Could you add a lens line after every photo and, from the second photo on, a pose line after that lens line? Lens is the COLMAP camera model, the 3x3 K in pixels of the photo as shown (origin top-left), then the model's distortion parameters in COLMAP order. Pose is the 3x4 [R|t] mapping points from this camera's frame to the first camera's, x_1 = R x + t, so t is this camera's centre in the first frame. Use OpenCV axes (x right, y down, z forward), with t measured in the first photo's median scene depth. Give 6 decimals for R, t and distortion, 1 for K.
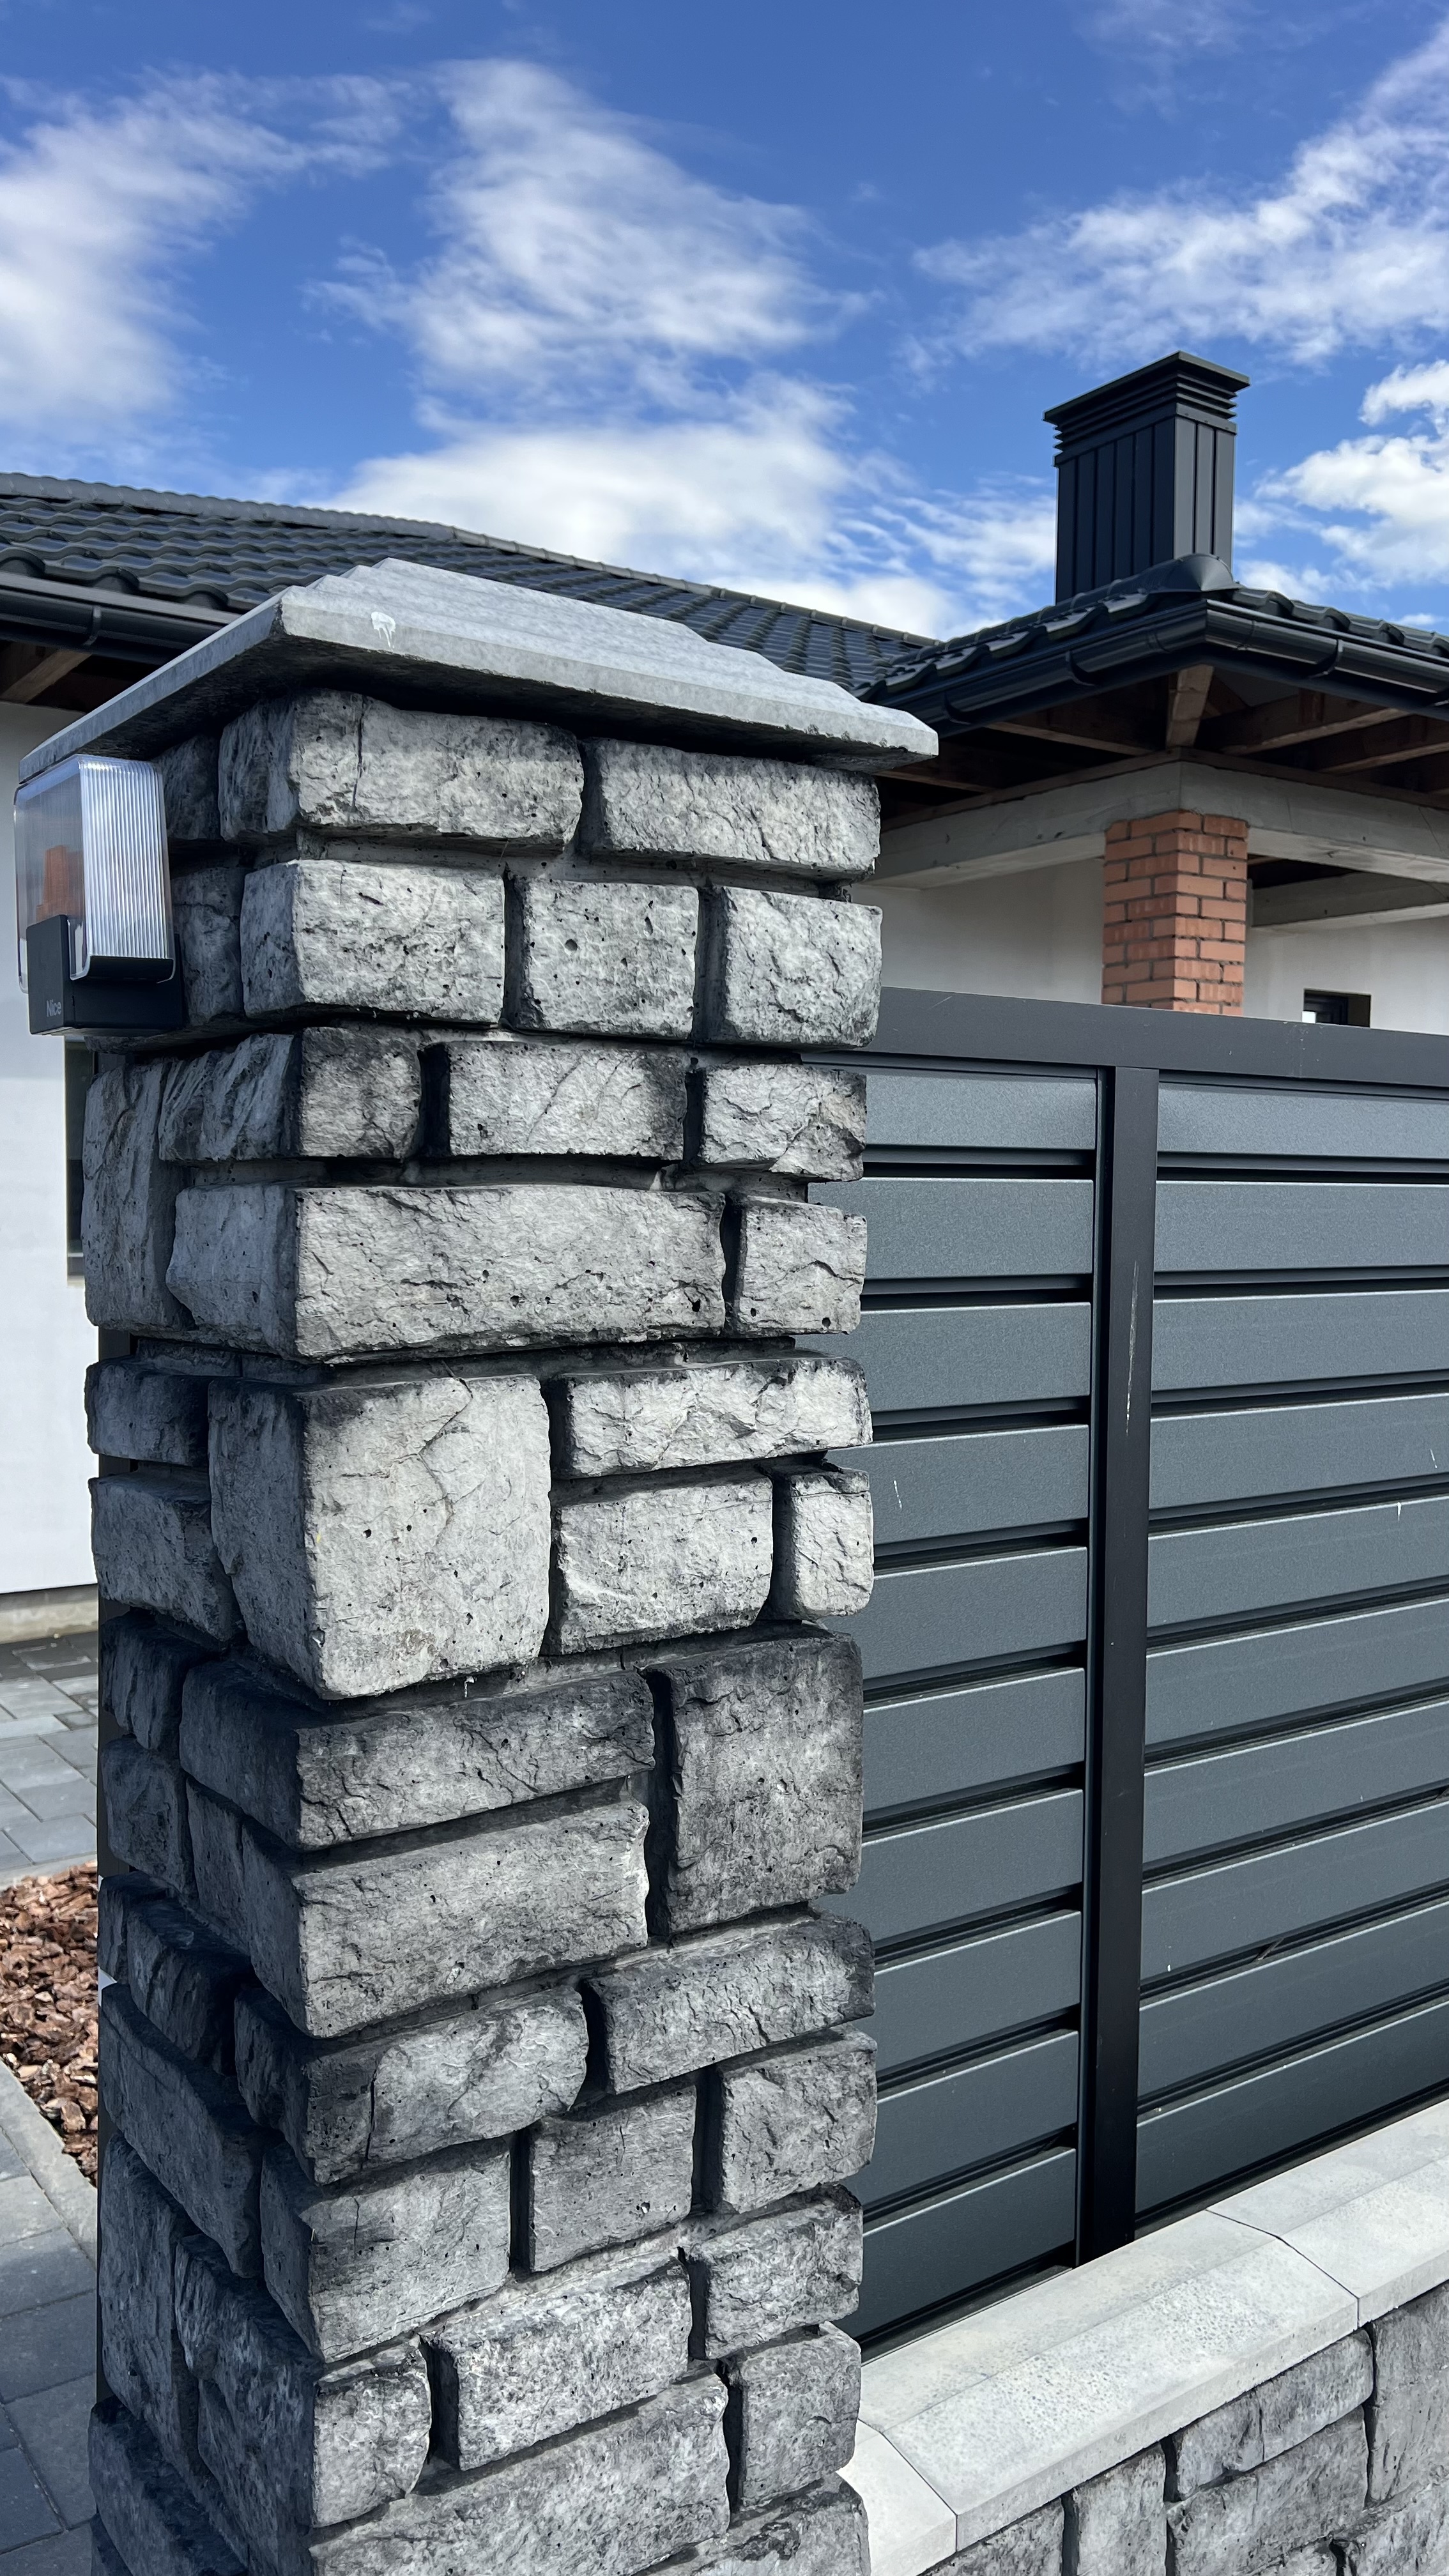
lens RADIAL K [[1932.8, 0, 733.3], [0, 1932.8, 1292.6], [0, 0, 1]] dist [0.151279, -0.371122]
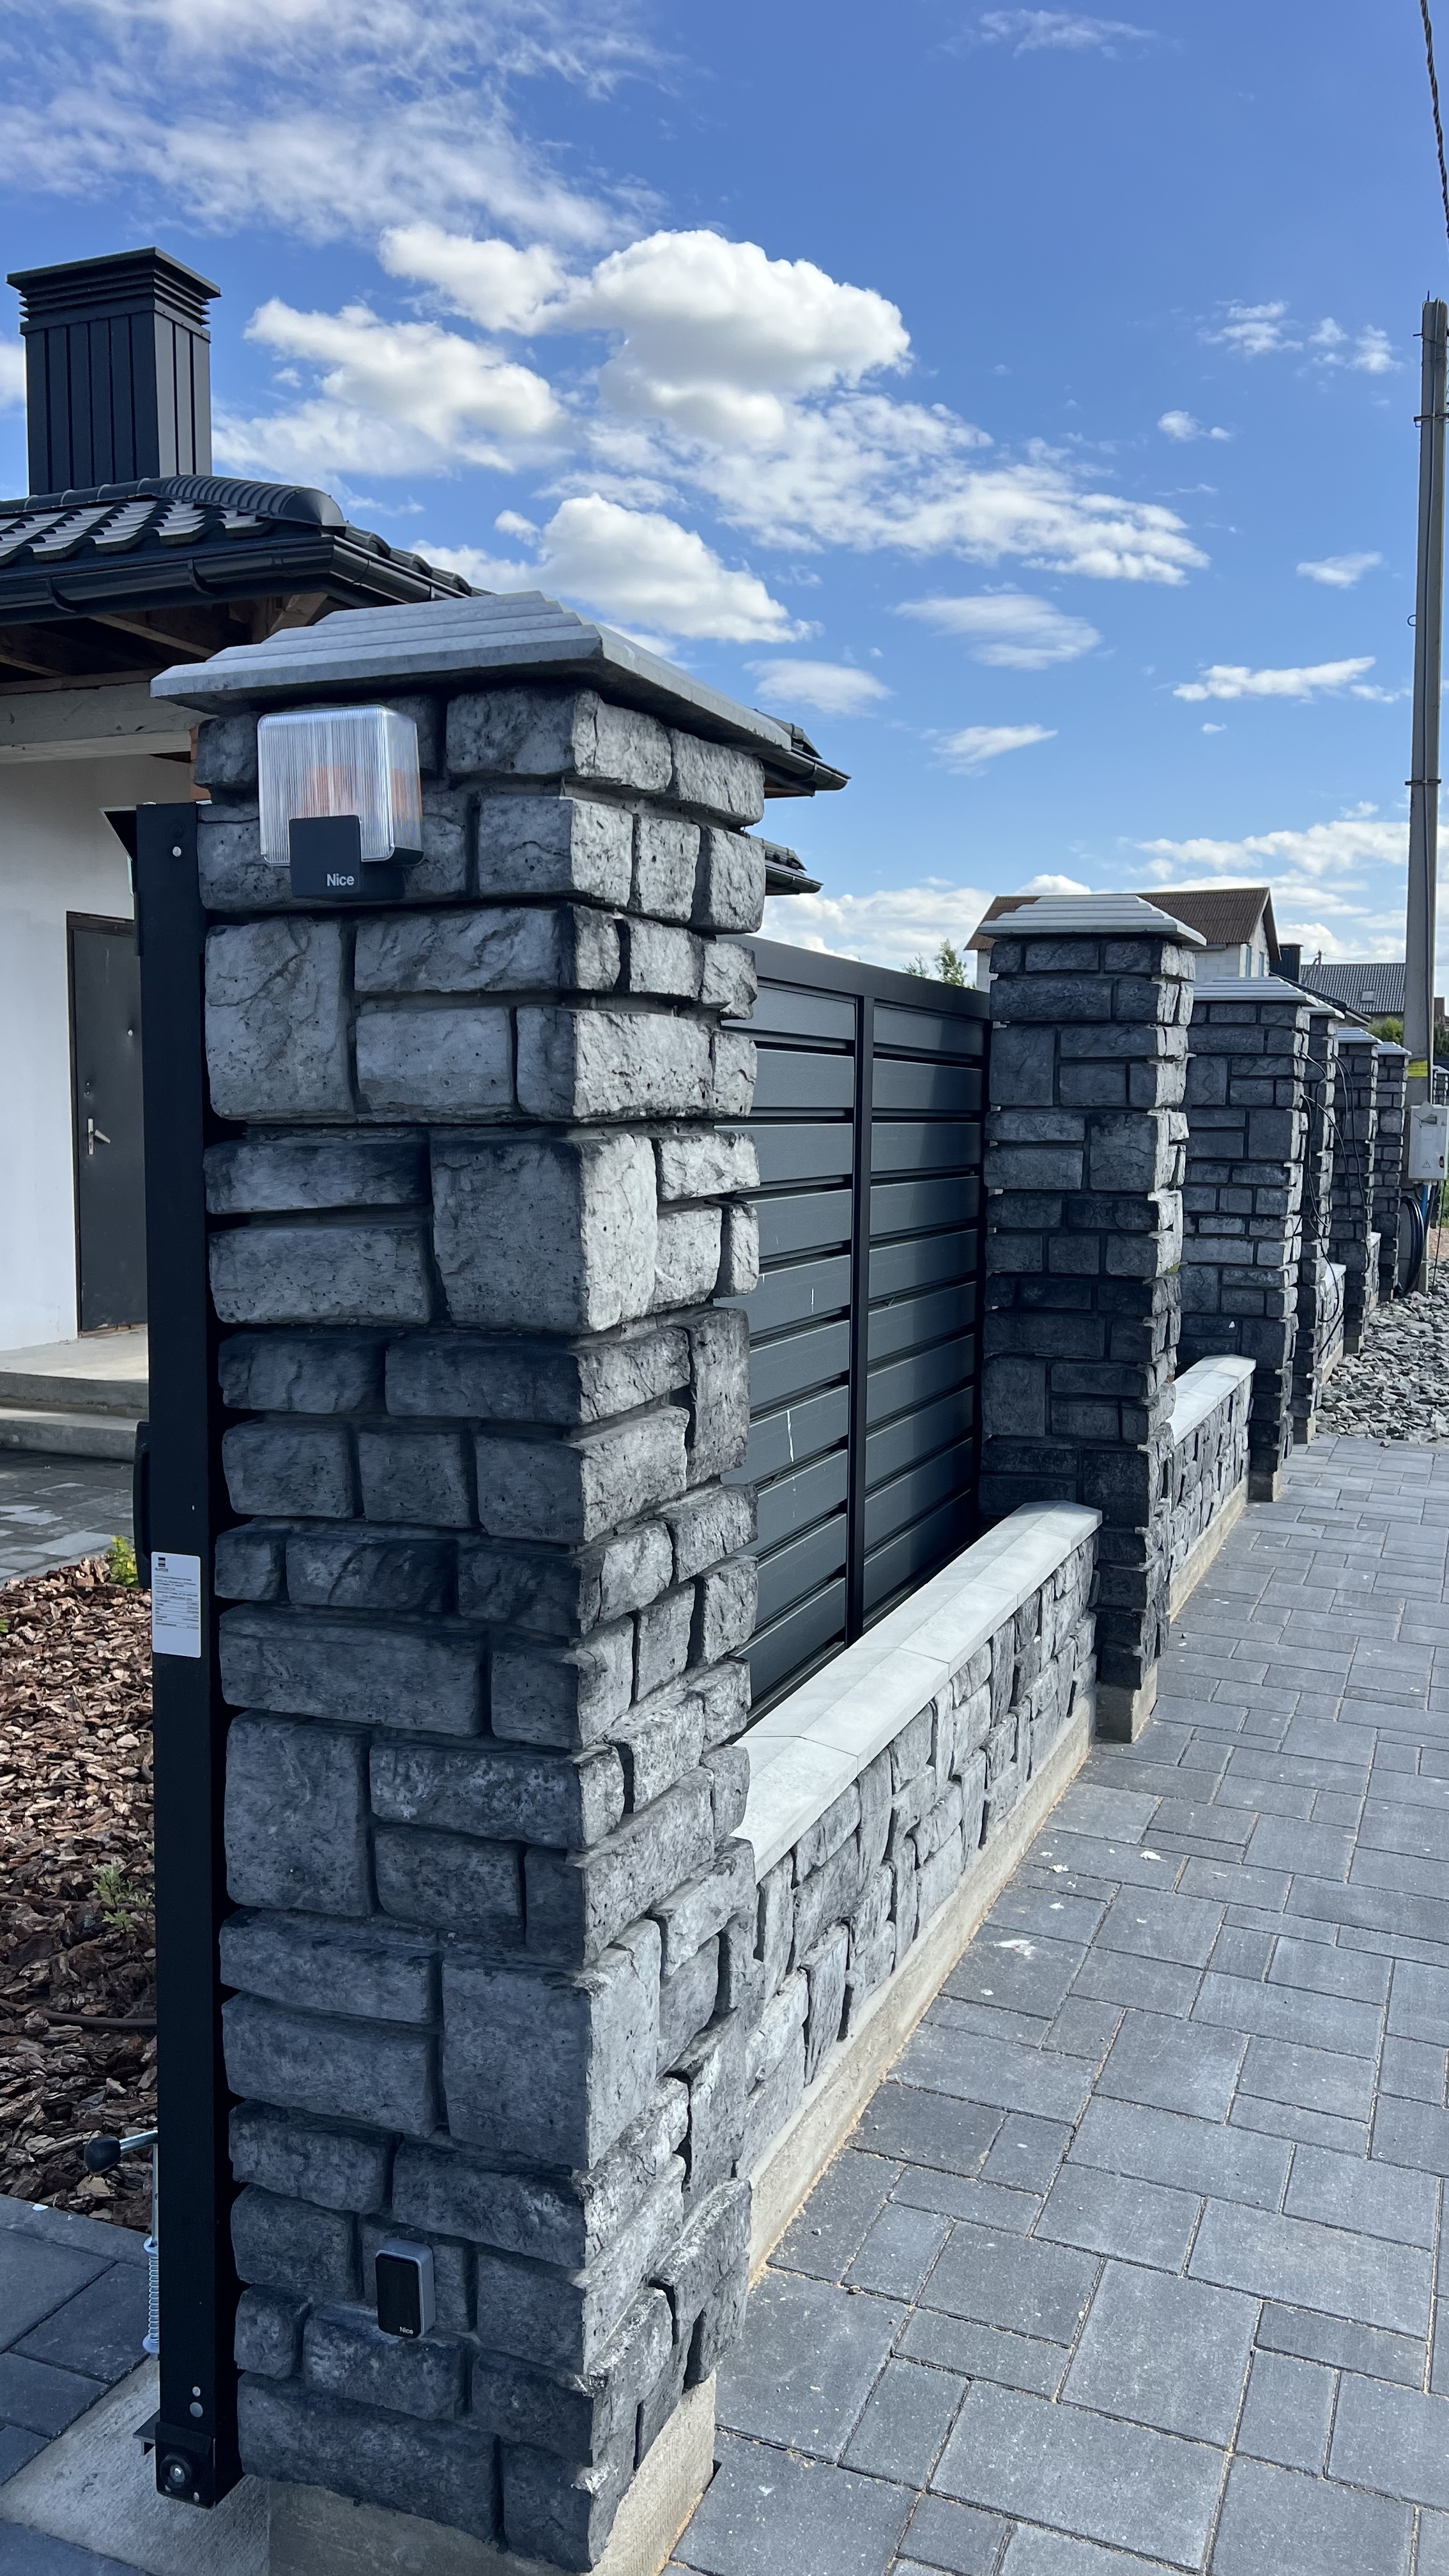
lens RADIAL K [[1928.2, 0, 741.0], [0, 1928.2, 1292.6], [0, 0, 1]] dist [0.176033, -0.485435]
pose [[0.844826, -0.052742, 0.532435, -0.861928], [0.025814, 0.997989, 0.057898, 0.079879], [-0.534418, -0.035169, 0.844489, -0.368402]]
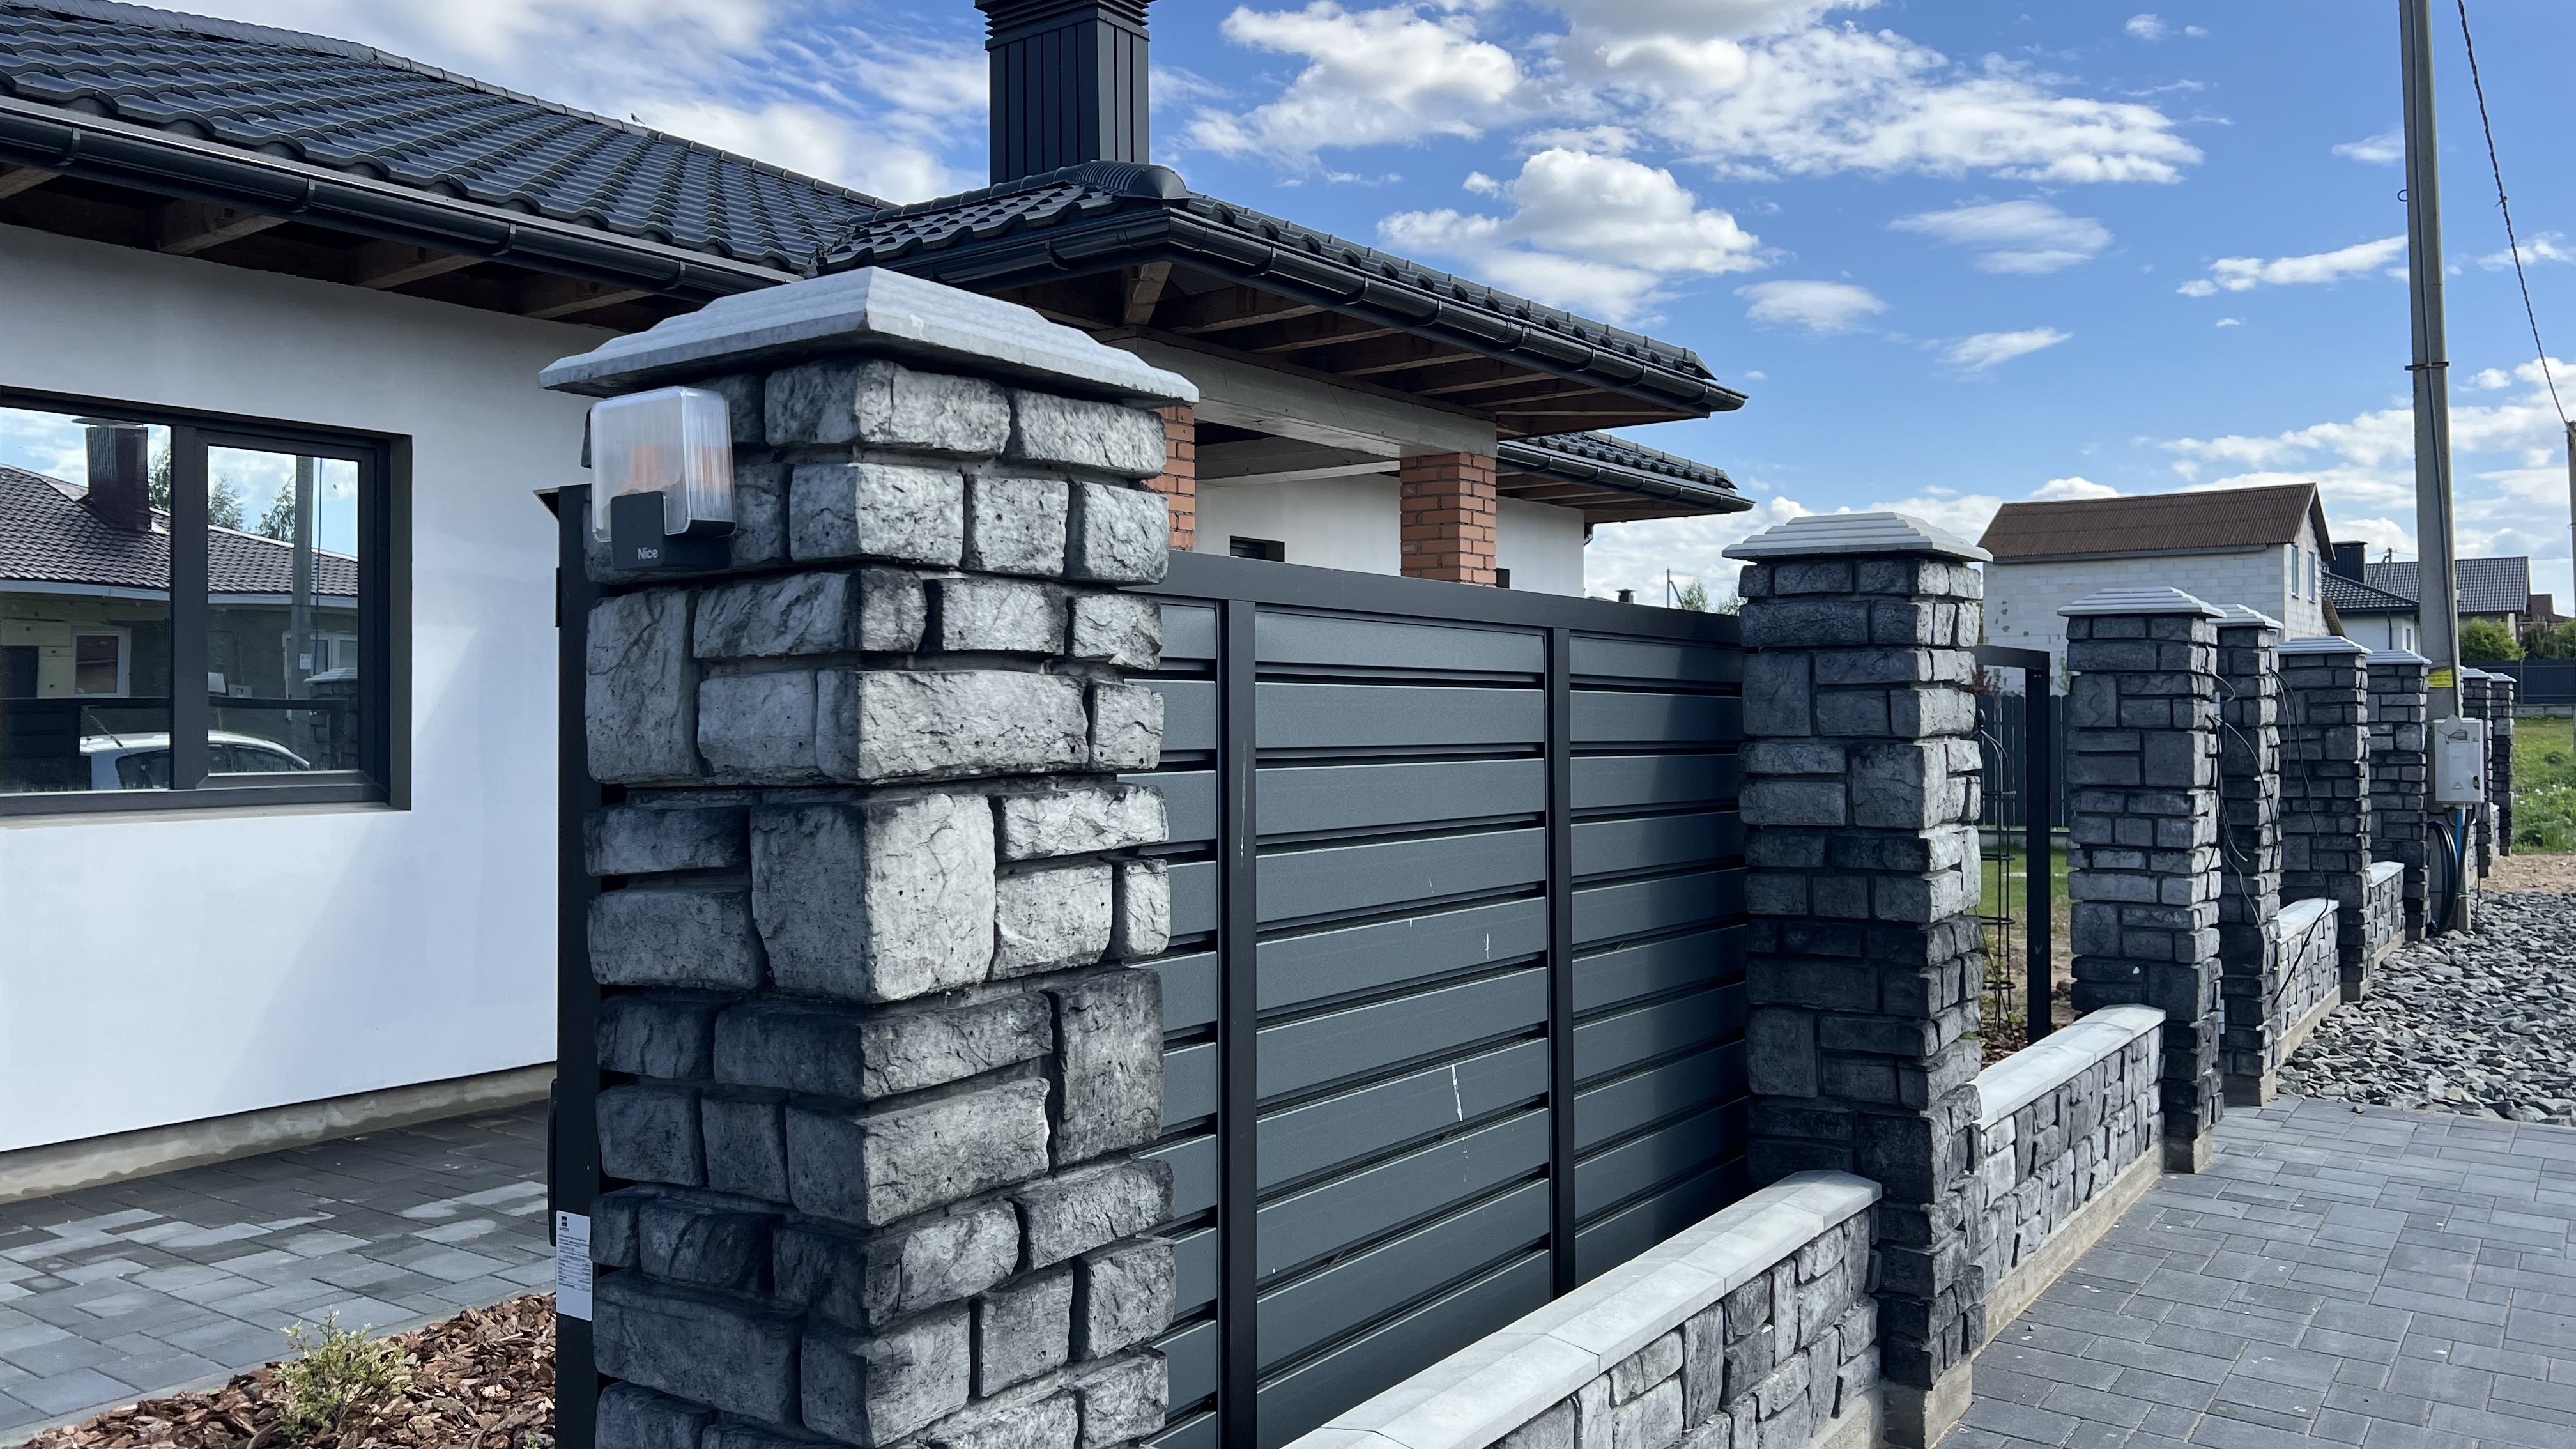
lens RADIAL K [[1928.2, 0, 1286.8], [0, 1928.2, 698.8], [0, 0, 1]] dist [0.176033, -0.485435]
pose [[0.945742, -0.010558, 0.324747, -0.364756], [0.031738, 0.997694, -0.059995, 0.065909], [-0.323365, 0.067046, 0.943896, -0.524530]]
